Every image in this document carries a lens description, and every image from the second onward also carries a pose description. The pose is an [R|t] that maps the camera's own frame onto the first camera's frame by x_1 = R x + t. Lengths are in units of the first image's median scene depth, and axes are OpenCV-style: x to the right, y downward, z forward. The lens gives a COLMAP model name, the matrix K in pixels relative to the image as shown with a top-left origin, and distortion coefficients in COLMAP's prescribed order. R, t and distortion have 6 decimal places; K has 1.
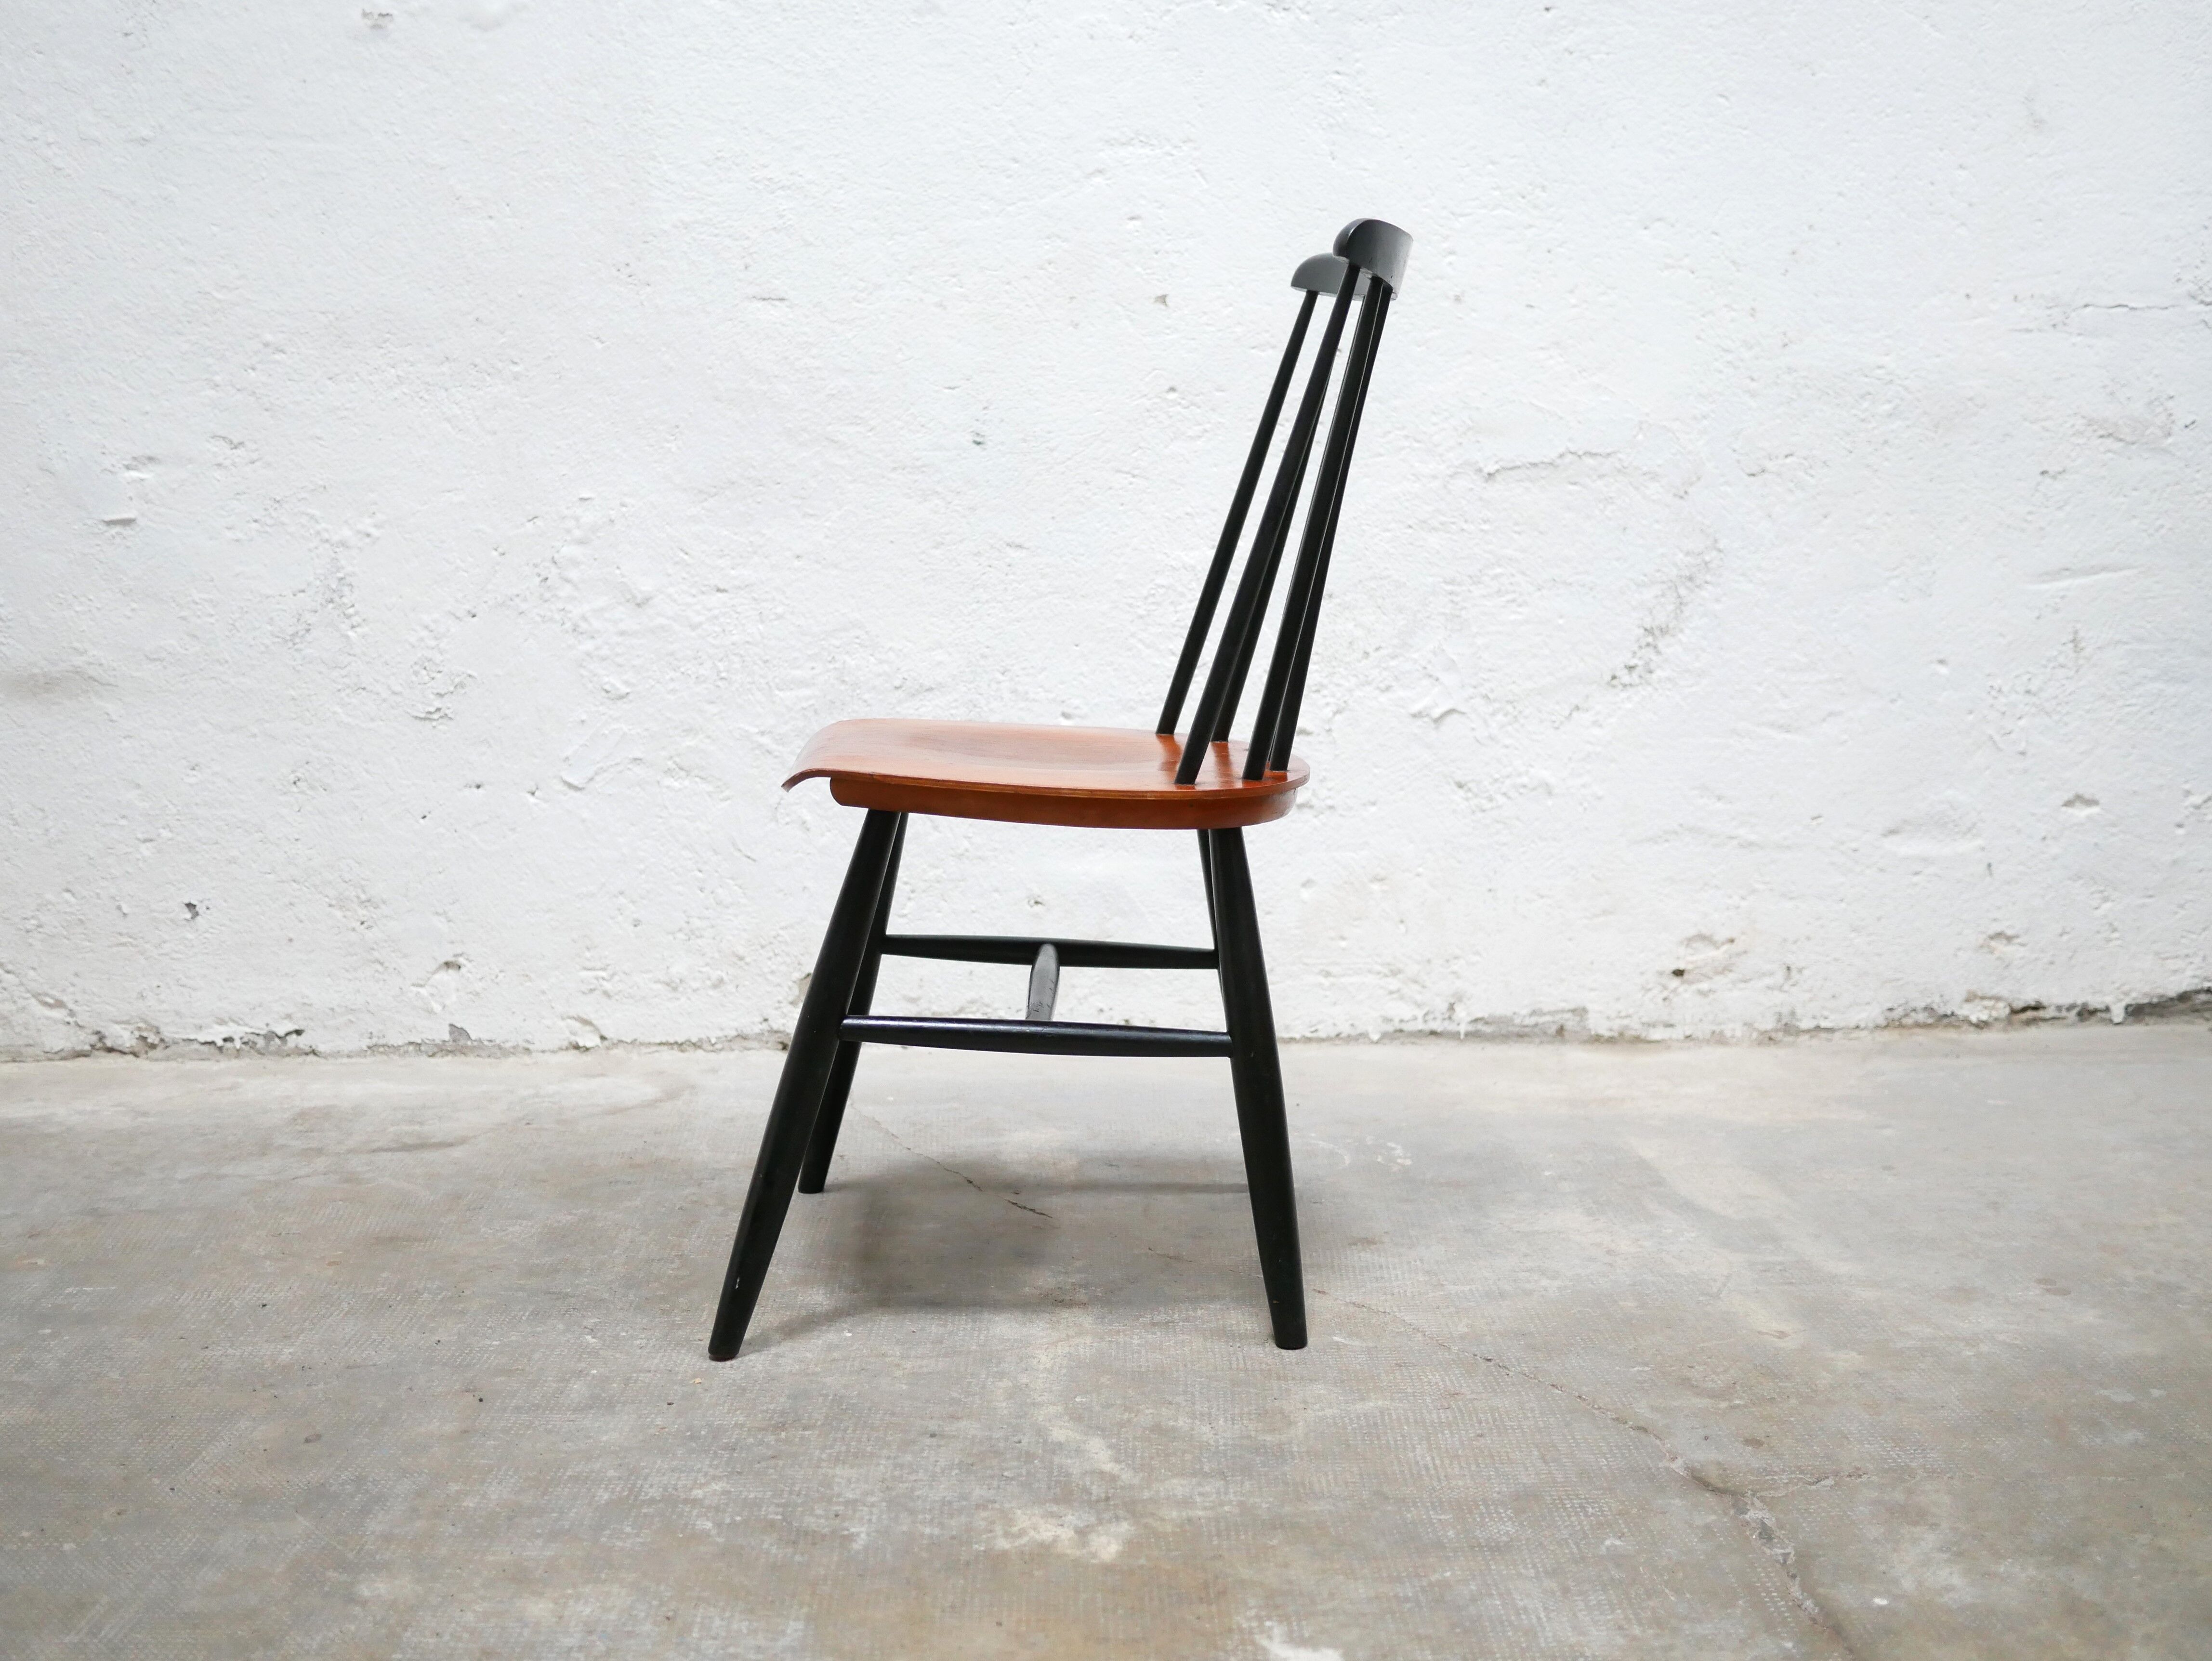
lens RADIAL K [[2512.3, 0, 1104.8], [0, 2512.3, 827.1], [0, 0, 1]] dist [-0.013531, 0.020889]
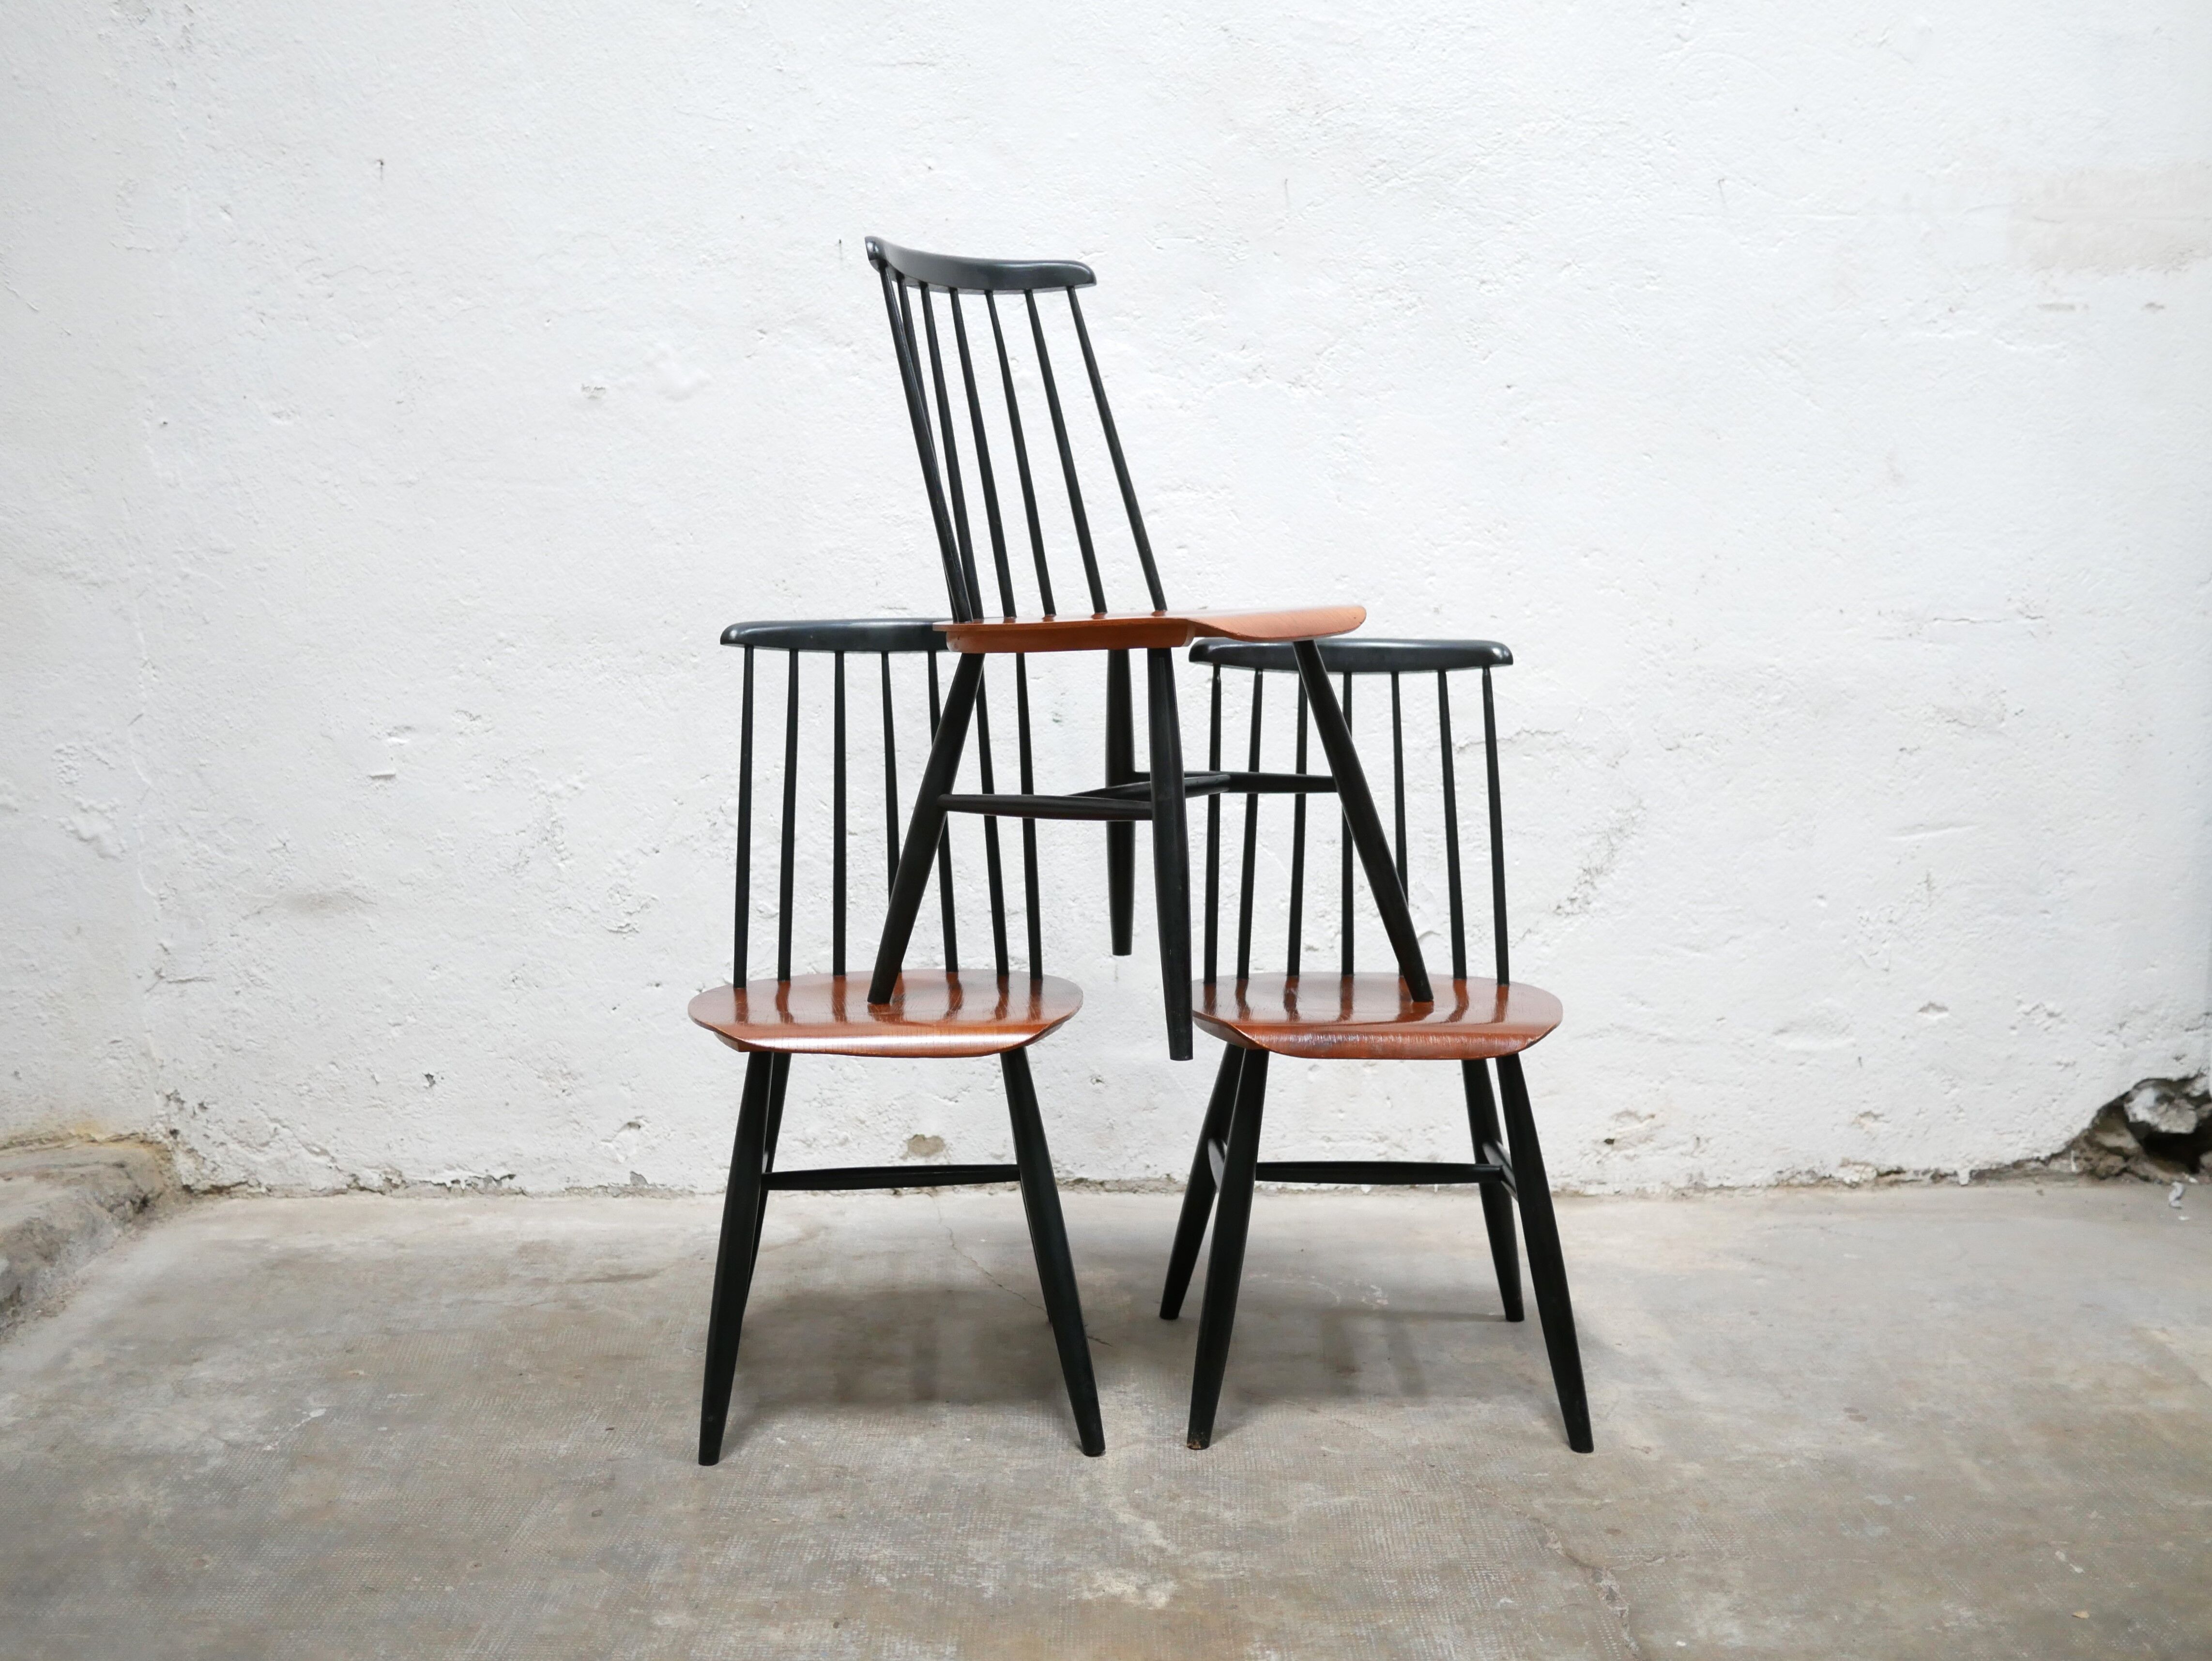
lens RADIAL K [[2534.7, 0, 1108.5], [0, 2534.7, 826.6], [0, 0, 1]] dist [-0.016782, 0.037595]
pose [[0.999885, 0.011630, -0.009692, -0.011235], [-0.011757, 0.999845, -0.013141, -0.082530], [0.009538, 0.013253, 0.999867, -0.277124]]
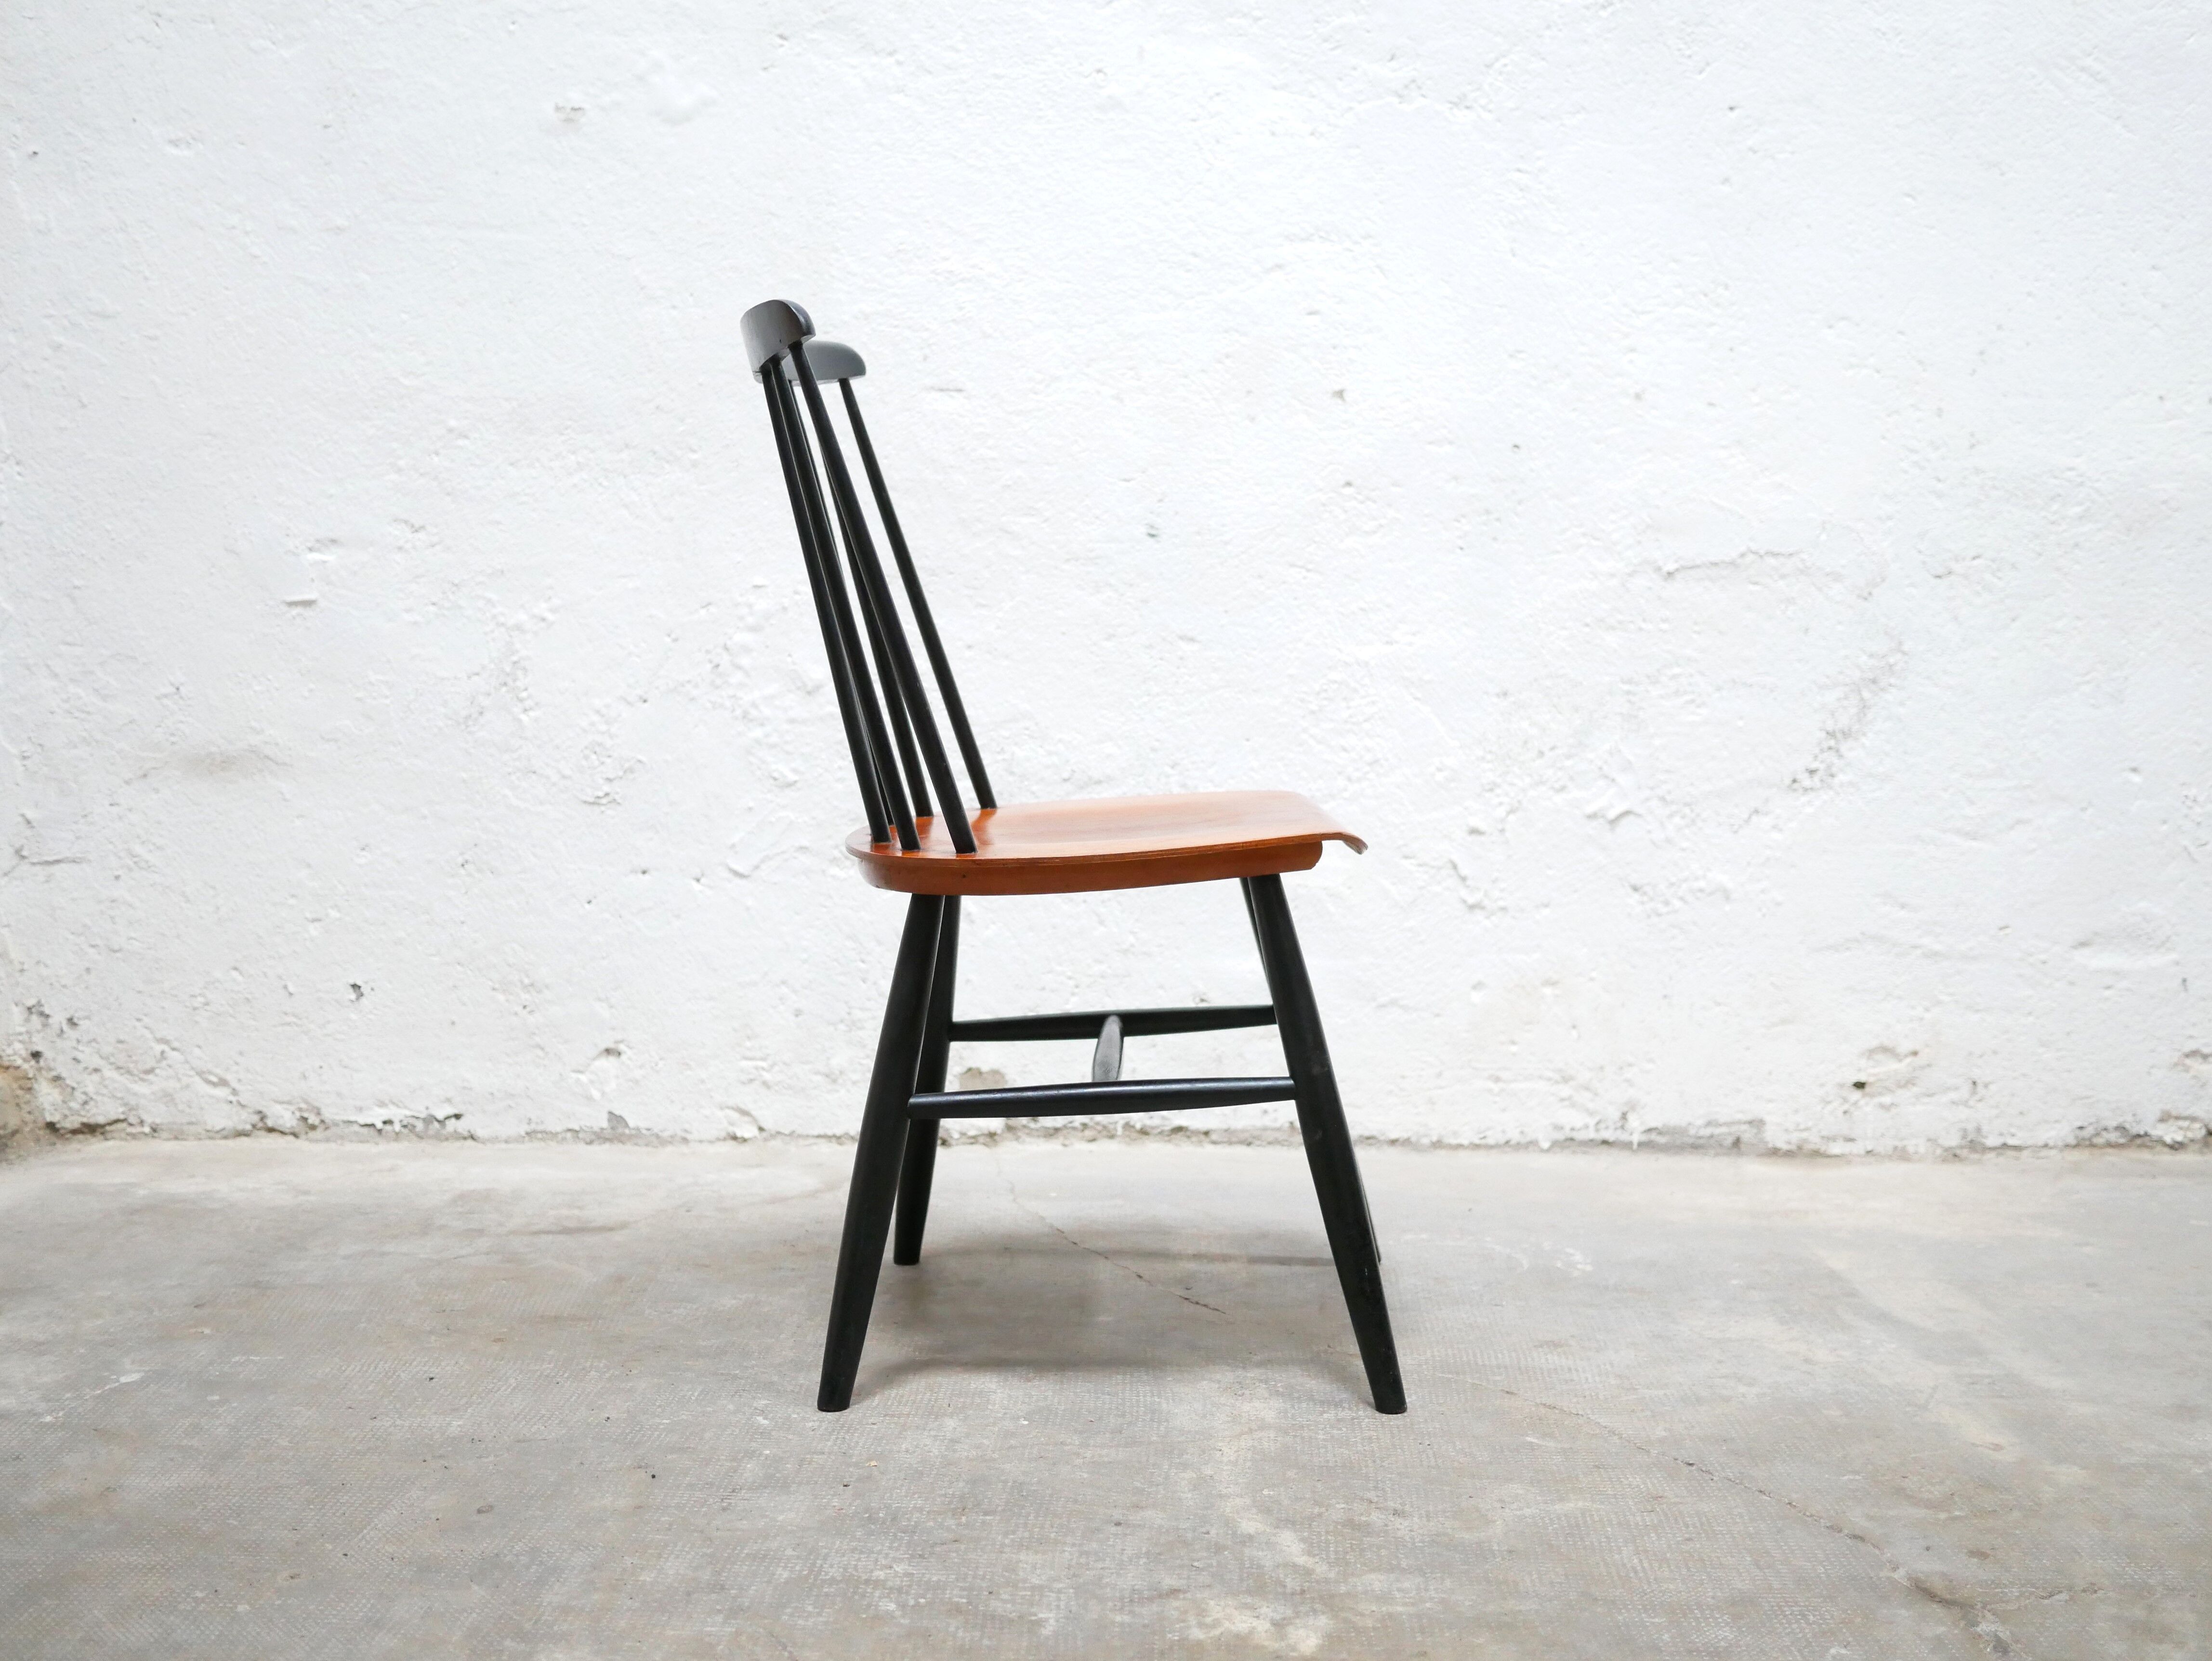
lens RADIAL K [[2512.5, 0, 1108.6], [0, 2512.5, 824.5], [0, 0, 1]] dist [-0.012753, 0.018549]
pose [[0.998871, 0.015827, -0.044785, -0.021128], [-0.018313, 0.998283, -0.055636, 0.017221], [0.043828, 0.056393, 0.997446, 0.011823]]
